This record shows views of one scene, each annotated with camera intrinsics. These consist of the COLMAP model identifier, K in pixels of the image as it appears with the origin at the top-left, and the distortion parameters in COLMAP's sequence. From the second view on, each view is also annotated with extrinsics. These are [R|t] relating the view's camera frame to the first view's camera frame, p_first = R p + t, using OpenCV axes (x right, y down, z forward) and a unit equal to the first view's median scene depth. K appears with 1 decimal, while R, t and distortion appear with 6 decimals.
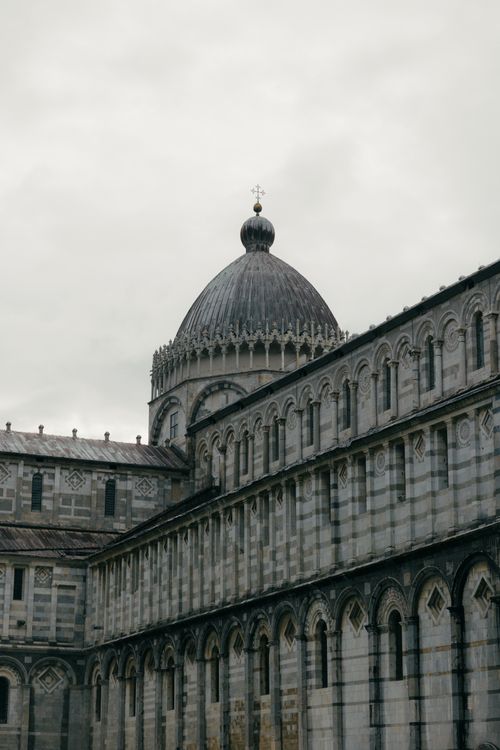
lens RADIAL K [[1440.1, 0, 251.4], [0, 1440.1, 374.9], [0, 0, 1]] dist [-0.006114, 0.000000]
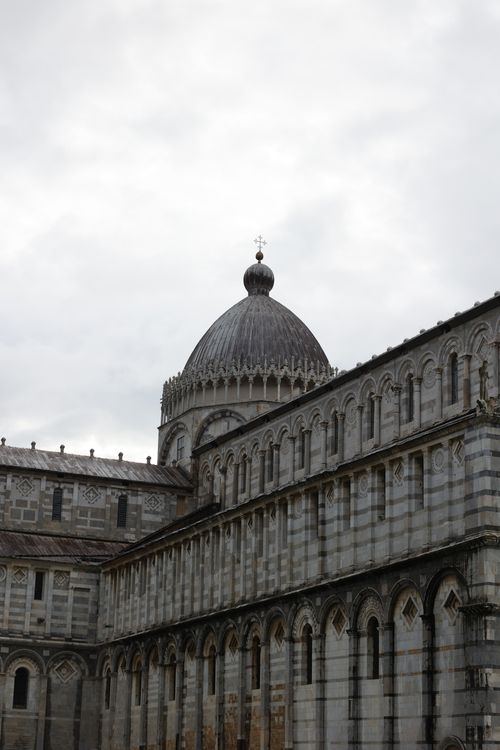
lens RADIAL K [[1440.1, 0, 249.4], [0, 1440.1, 376.8], [0, 0, 1]] dist [-0.006114, 0.000000]
pose [[0.999724, 0.023488, 0.000502, -0.001956], [-0.023474, 0.999548, -0.018768, -0.000672], [-0.000942, 0.018751, 0.999824, -0.125852]]
